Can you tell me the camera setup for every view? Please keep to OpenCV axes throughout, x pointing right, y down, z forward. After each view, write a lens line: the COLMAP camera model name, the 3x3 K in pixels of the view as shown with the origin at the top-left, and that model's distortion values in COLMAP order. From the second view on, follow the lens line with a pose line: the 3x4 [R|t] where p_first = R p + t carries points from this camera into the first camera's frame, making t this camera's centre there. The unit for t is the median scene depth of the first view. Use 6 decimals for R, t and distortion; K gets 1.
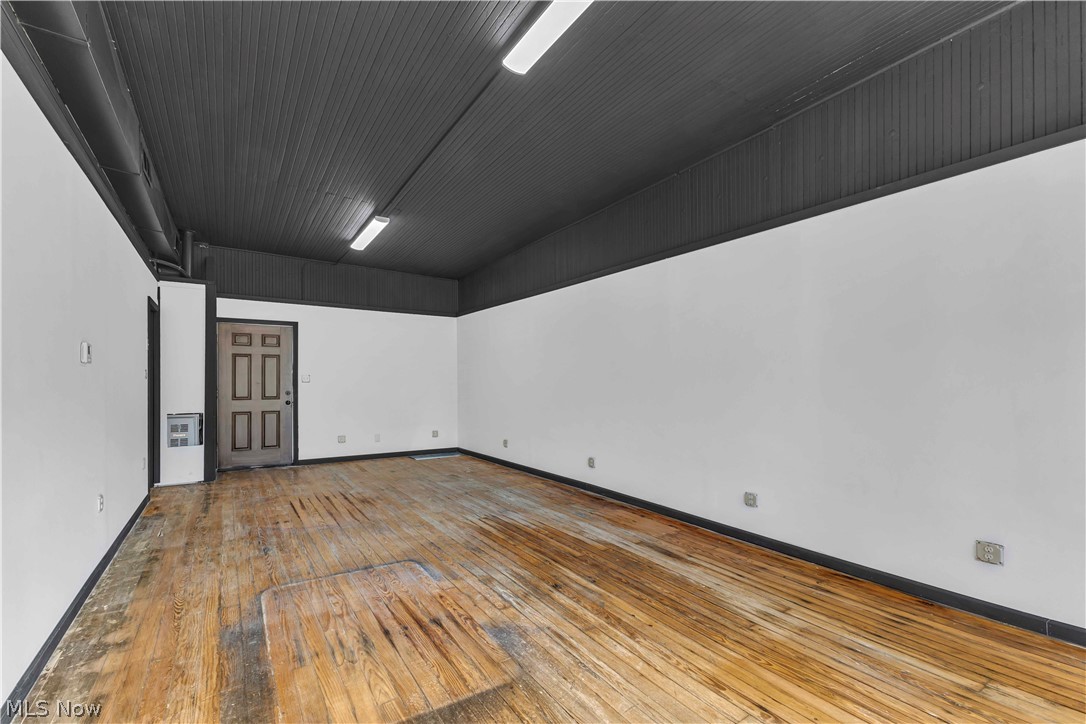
lens RADIAL K [[475.1, 0, 544.9], [0, 475.1, 377.7], [0, 0, 1]] dist [0.001840, -0.000127]
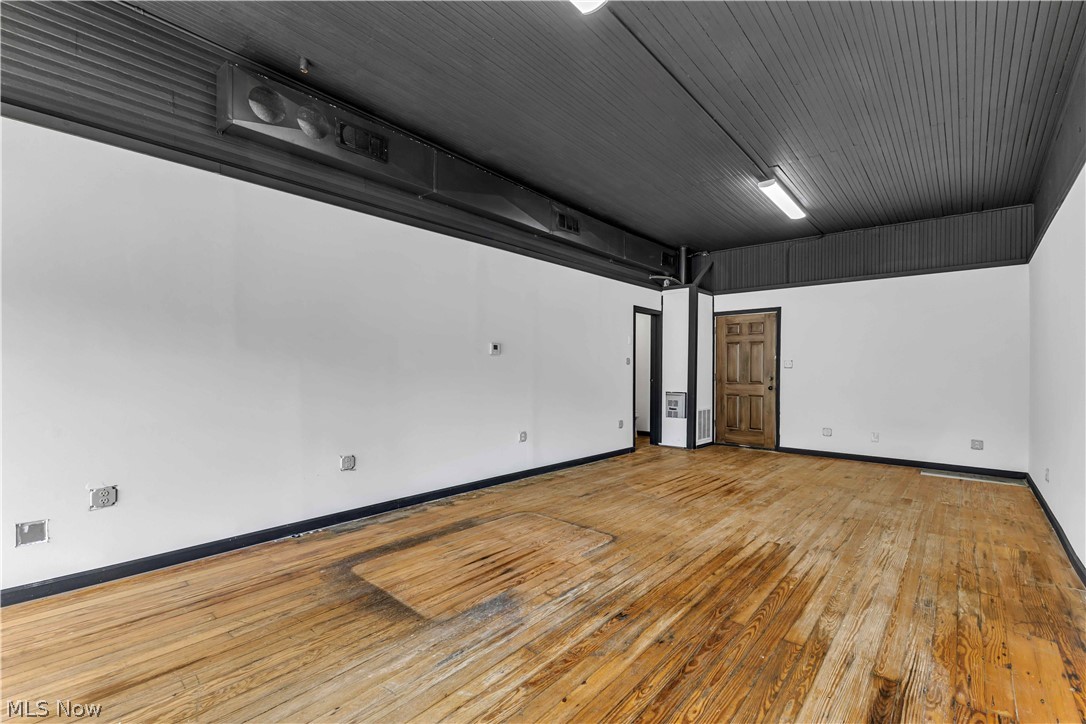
lens RADIAL K [[475.1, 0, 544.9], [0, 475.1, 377.7], [0, 0, 1]] dist [0.001840, -0.000127]
pose [[0.259311, 0.019021, -0.965606, 0.617514], [0.003299, 0.999783, 0.020580, 0.015896], [0.965788, -0.008522, 0.259192, 0.546360]]
